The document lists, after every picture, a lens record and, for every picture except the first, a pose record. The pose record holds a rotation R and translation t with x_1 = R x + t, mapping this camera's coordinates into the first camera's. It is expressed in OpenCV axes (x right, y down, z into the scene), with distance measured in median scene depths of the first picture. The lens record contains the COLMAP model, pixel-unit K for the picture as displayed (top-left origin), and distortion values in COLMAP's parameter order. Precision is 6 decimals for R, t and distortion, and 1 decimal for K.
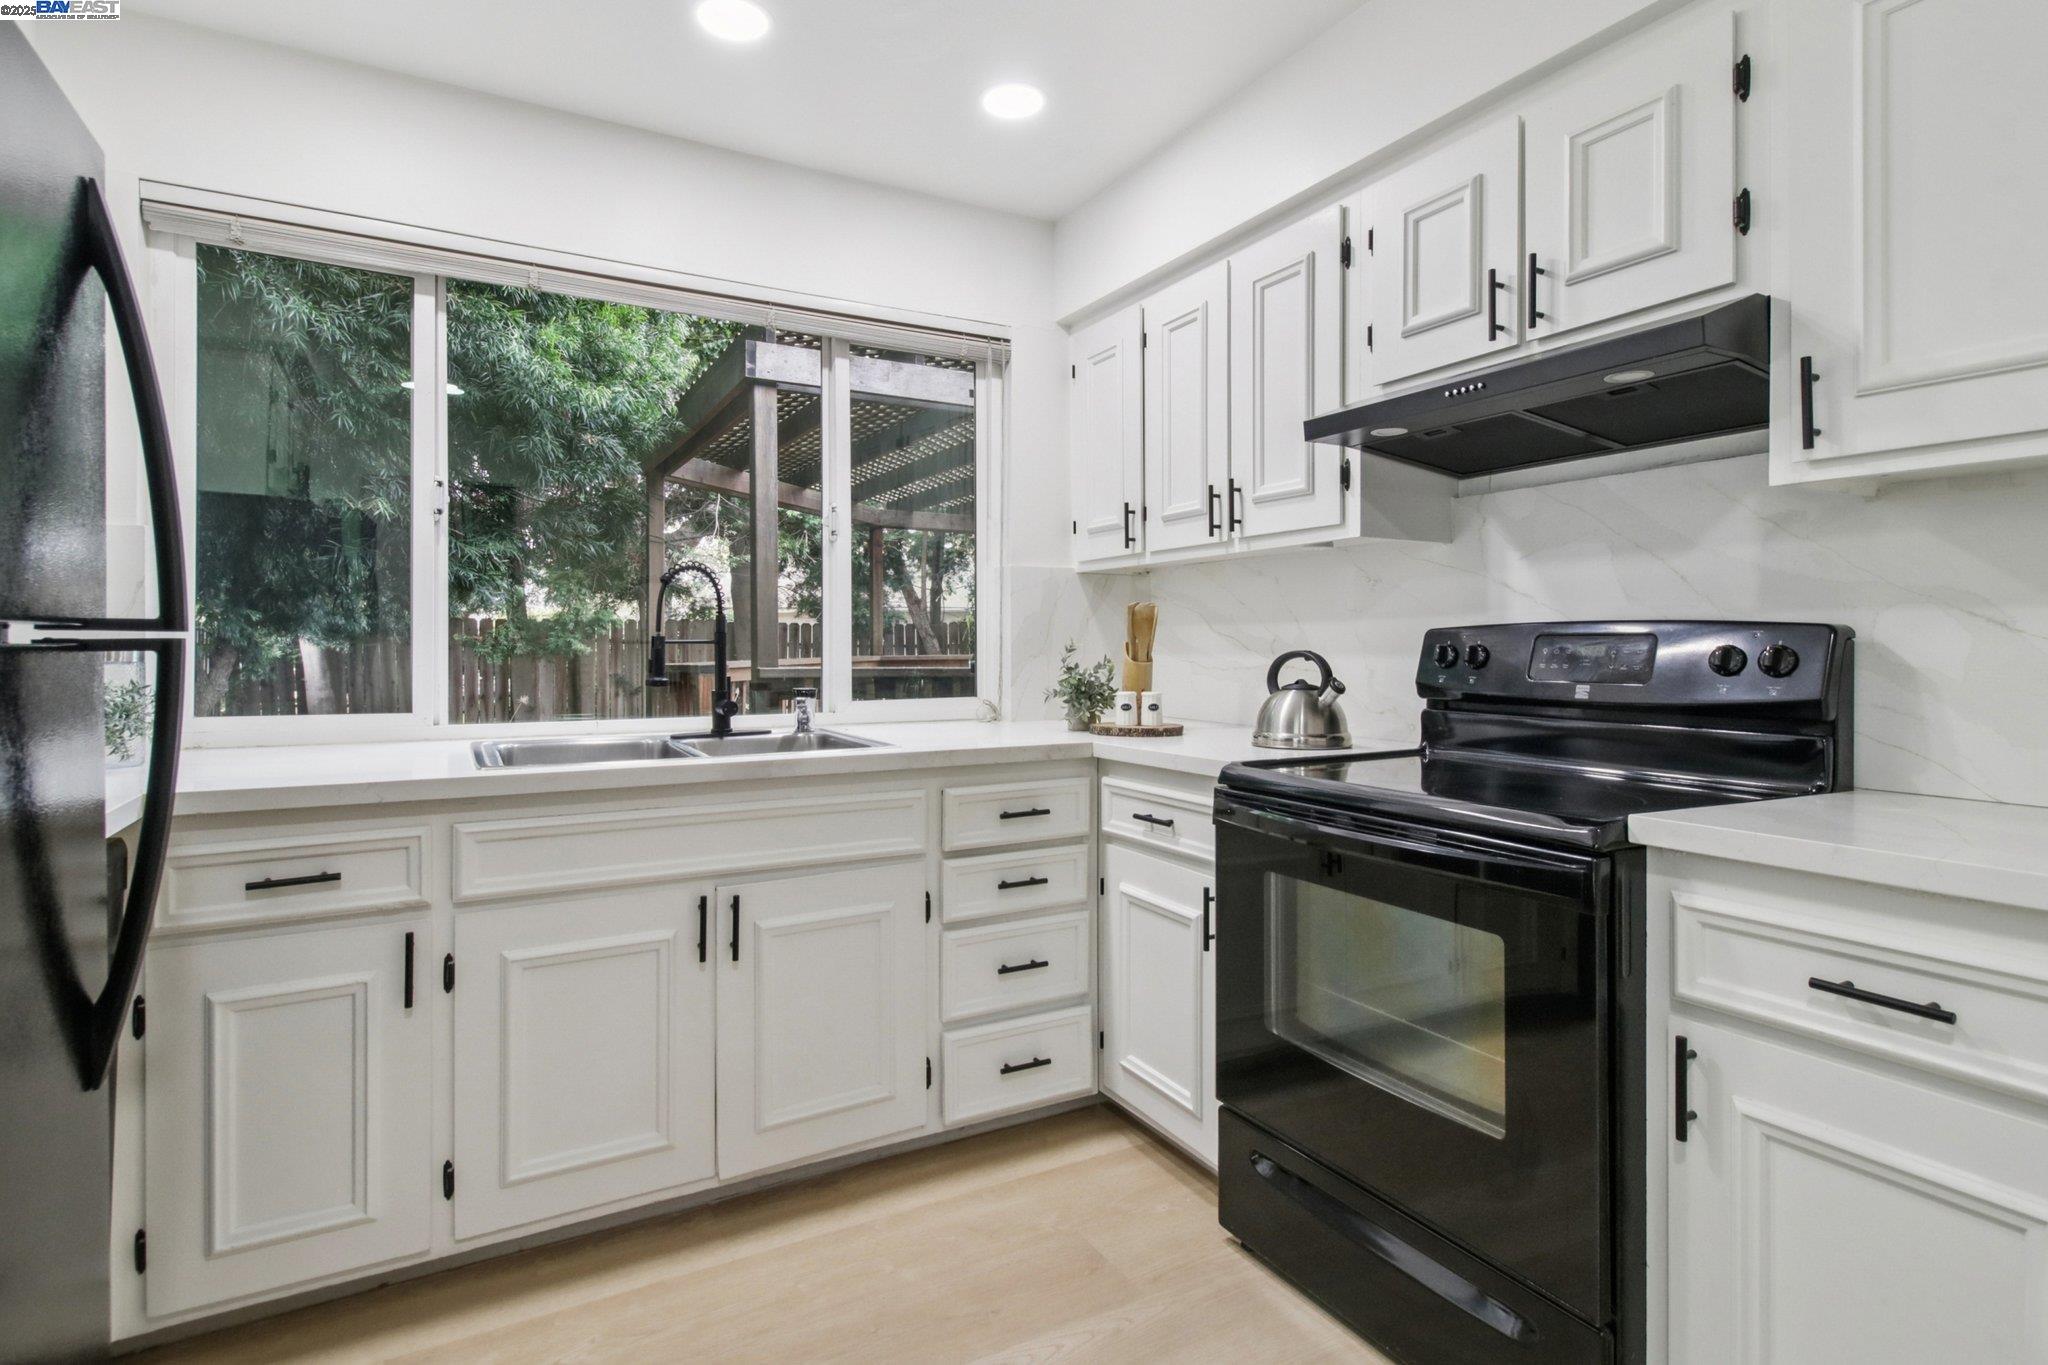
lens RADIAL K [[1021.6, 0, 1005.9], [0, 1021.6, 651.6], [0, 0, 1]] dist [0.016148, -0.005669]
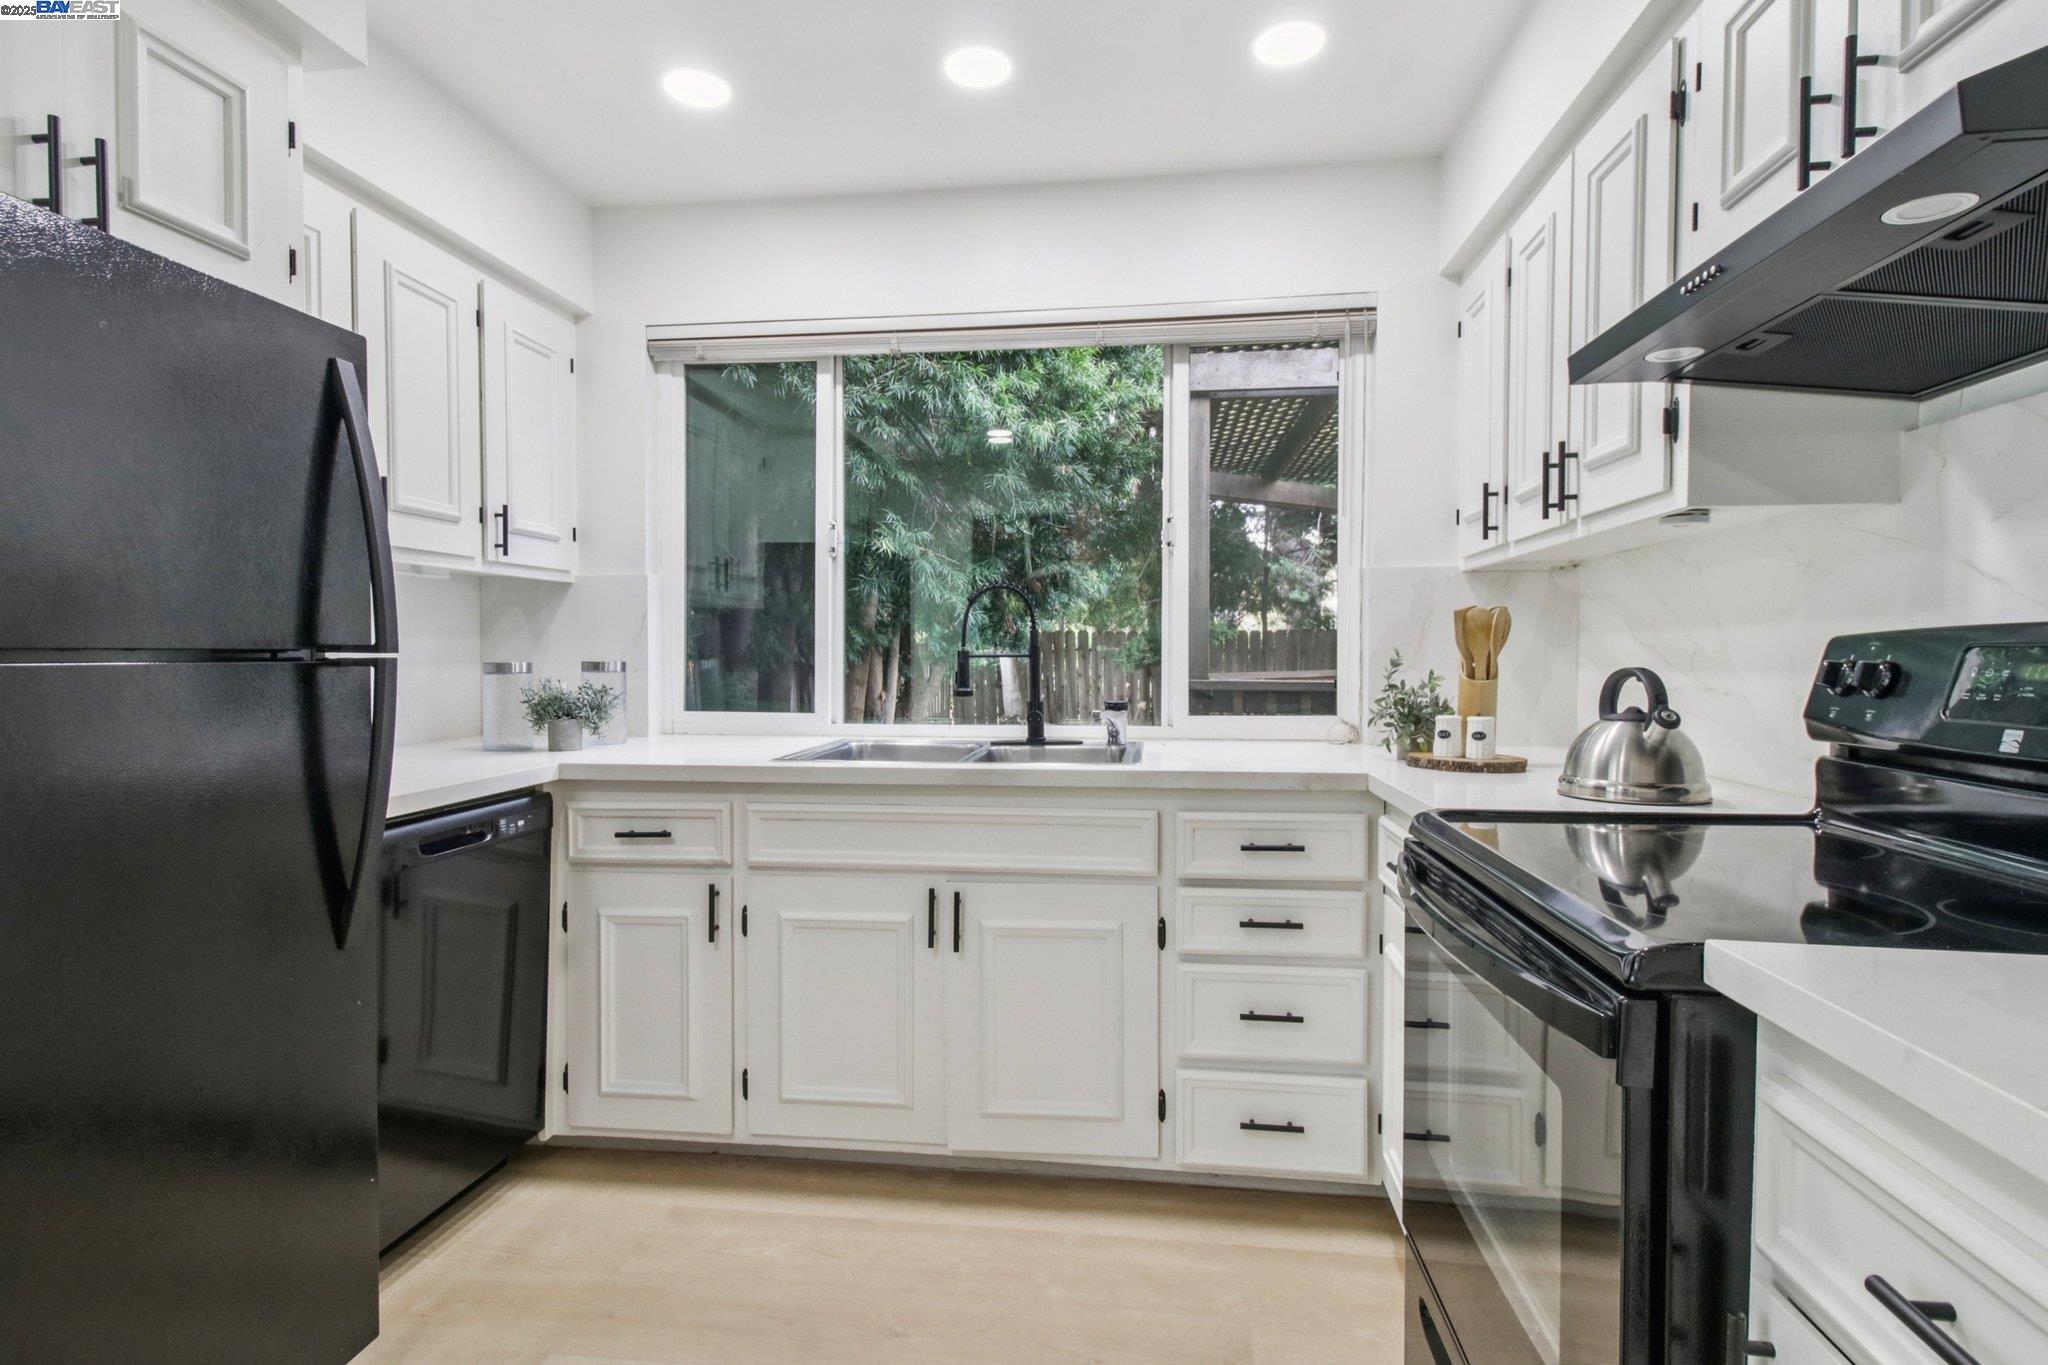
lens RADIAL K [[1021.6, 0, 1022.1], [0, 1021.6, 679.1], [0, 0, 1]] dist [0.016148, -0.005669]
pose [[0.811949, 0.012664, -0.583591, 0.363258], [-0.002212, 0.999824, 0.018618, -0.005329], [0.583724, -0.013826, 0.811834, 0.146938]]
